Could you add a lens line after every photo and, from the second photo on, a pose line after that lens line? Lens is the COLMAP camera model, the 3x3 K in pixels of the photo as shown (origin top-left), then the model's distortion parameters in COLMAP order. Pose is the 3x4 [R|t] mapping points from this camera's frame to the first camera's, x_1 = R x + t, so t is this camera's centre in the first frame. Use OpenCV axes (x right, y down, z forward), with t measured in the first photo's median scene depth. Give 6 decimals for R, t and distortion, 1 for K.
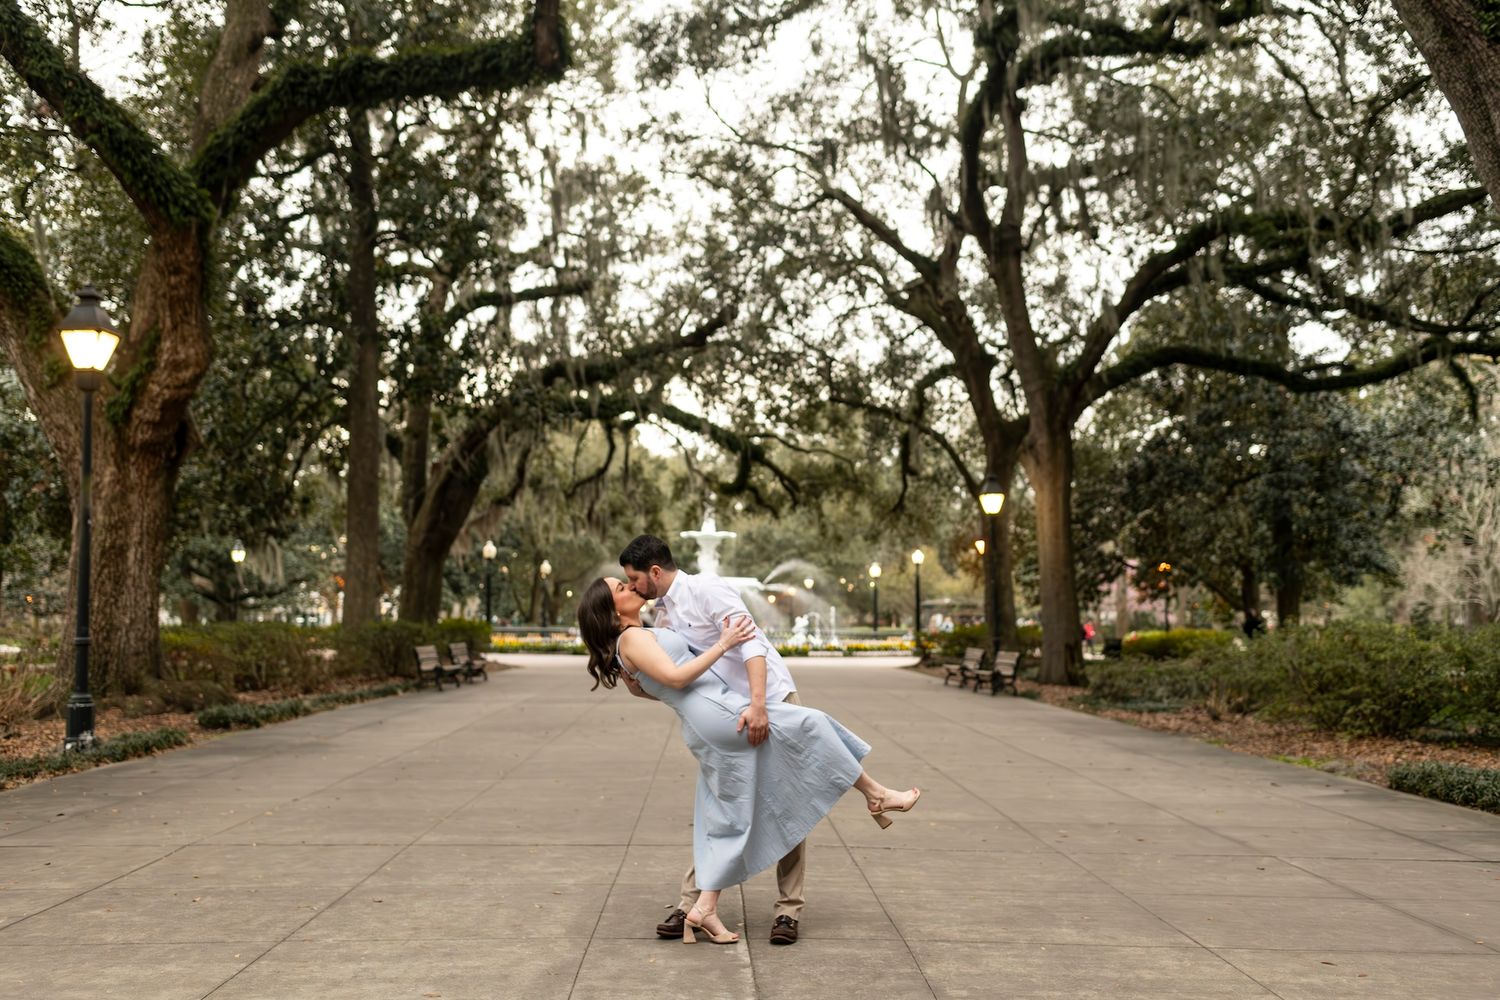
lens RADIAL K [[1474.1, 0, 755.1], [0, 1474.1, 486.7], [0, 0, 1]] dist [0.003964, -0.012435]
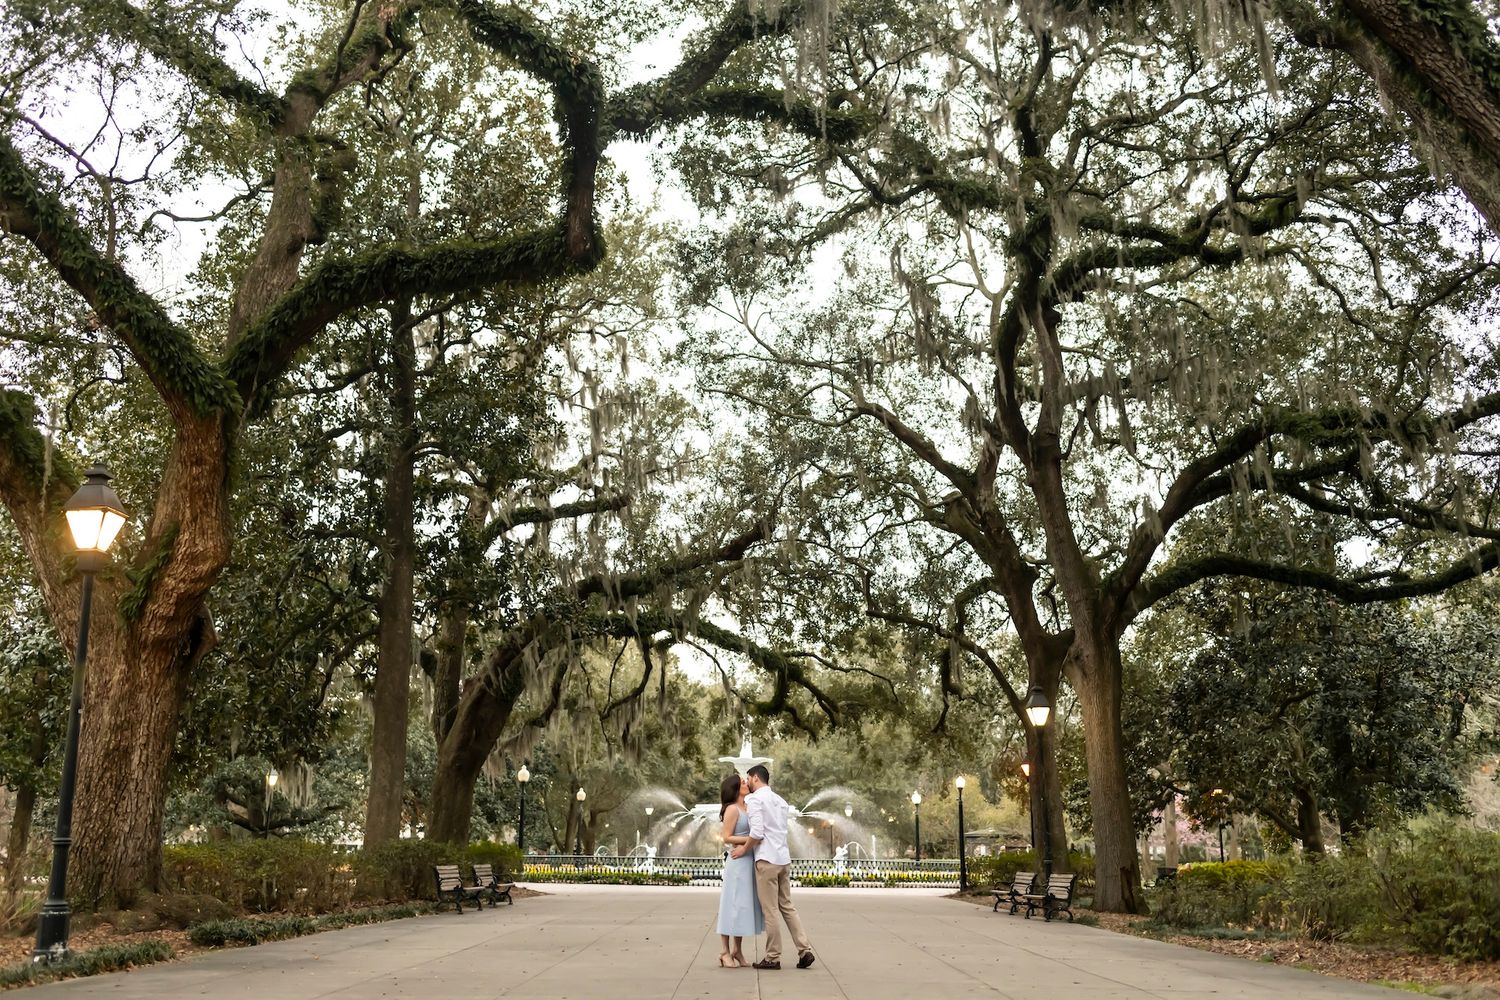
lens RADIAL K [[1420.2, 0, 750.0], [0, 1420.2, 500.0], [0, 0, 1]] dist [0.005985, -0.008396]
pose [[0.999499, -0.003670, -0.031427, 0.001892], [-0.001391, 0.987190, -0.159543, 0.016491], [0.031610, 0.159507, 0.986691, 0.047152]]
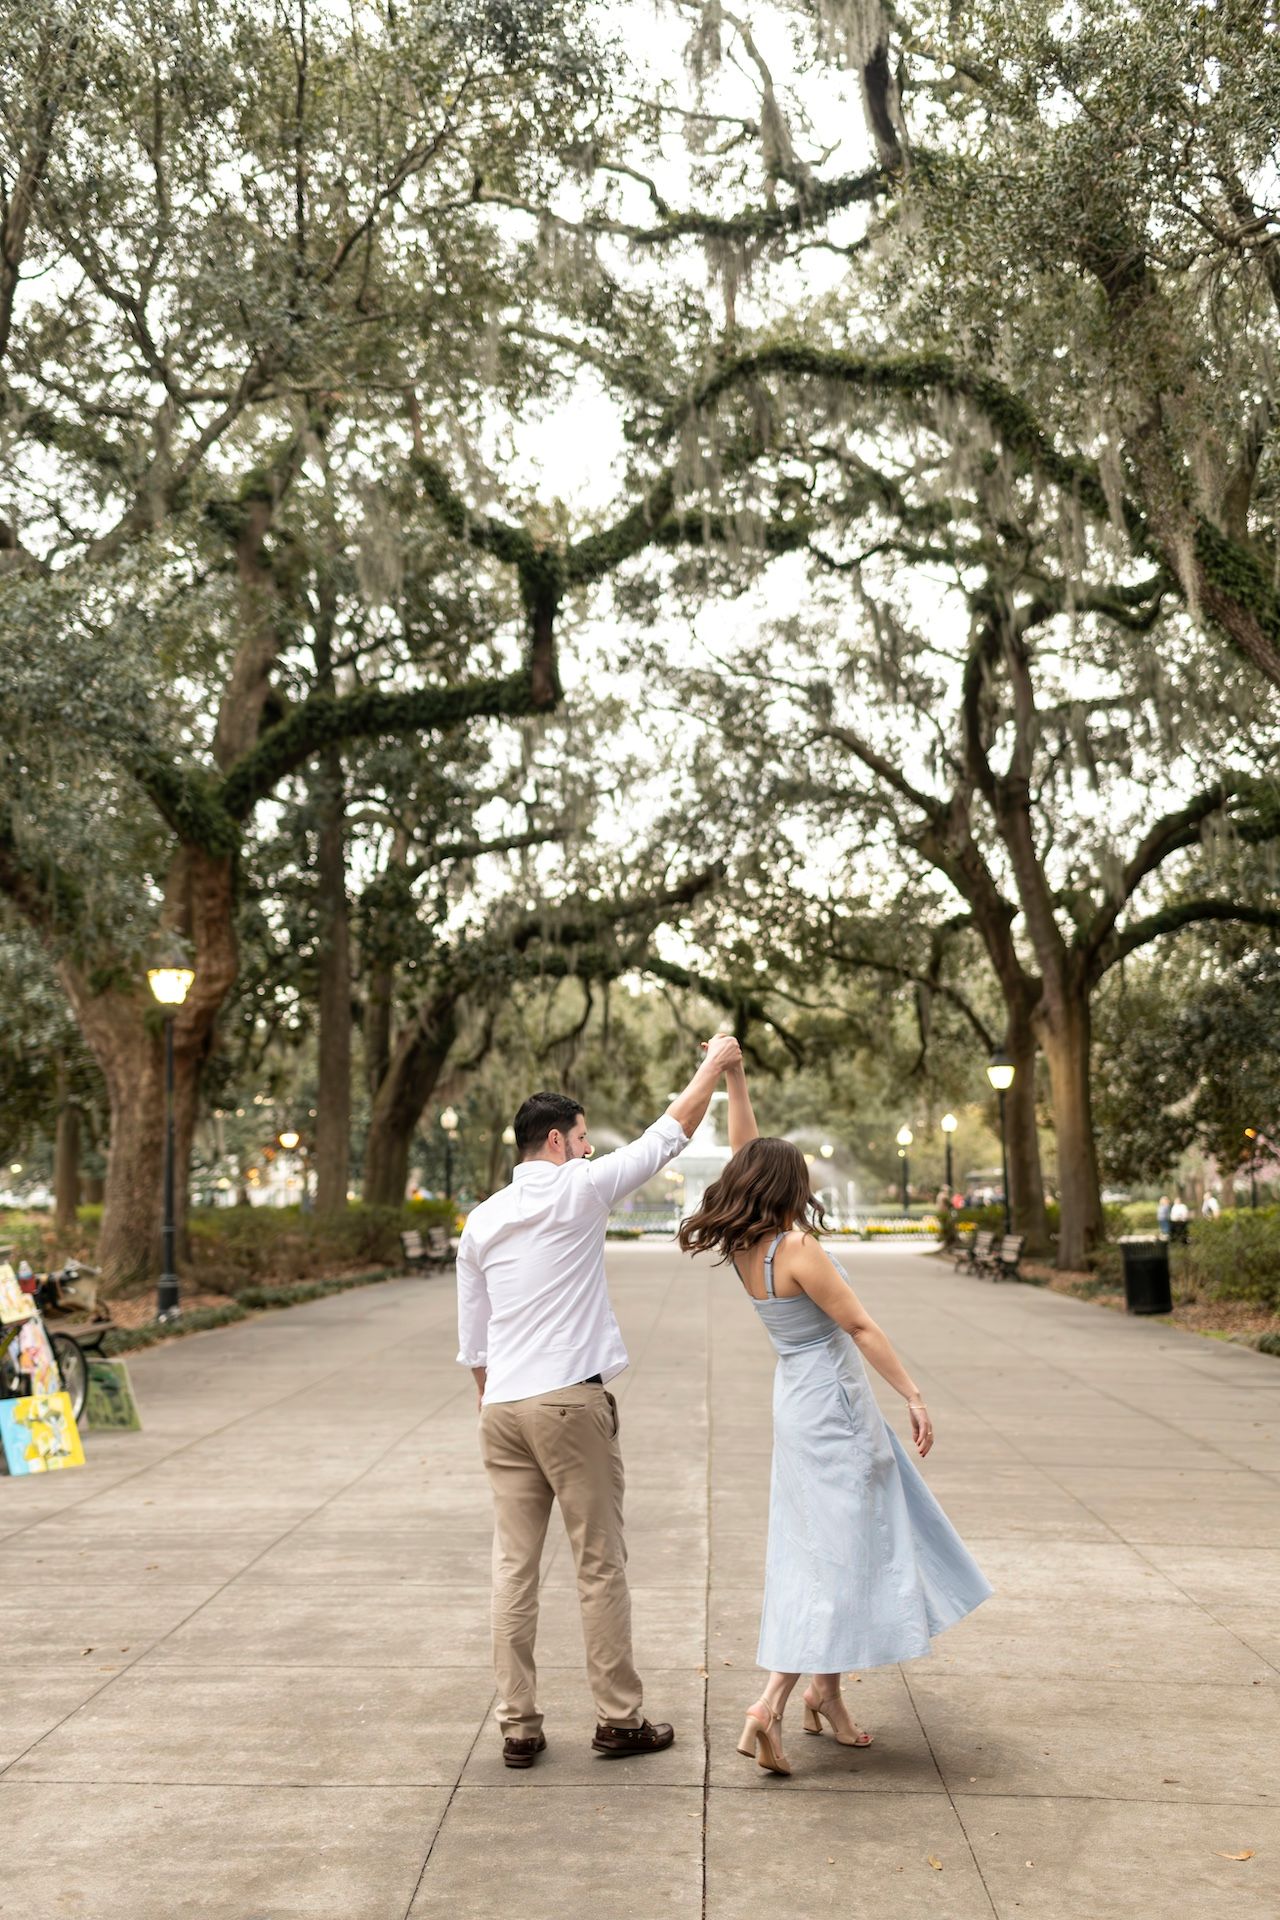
lens RADIAL K [[2259.8, 0, 608.4], [0, 2259.8, 957.7], [0, 0, 1]] dist [0.003955, -0.004616]
pose [[0.996951, -0.011831, -0.077134, 0.020060], [0.011123, 0.999892, -0.009602, -0.045269], [0.077239, 0.008715, 0.996975, -0.380486]]
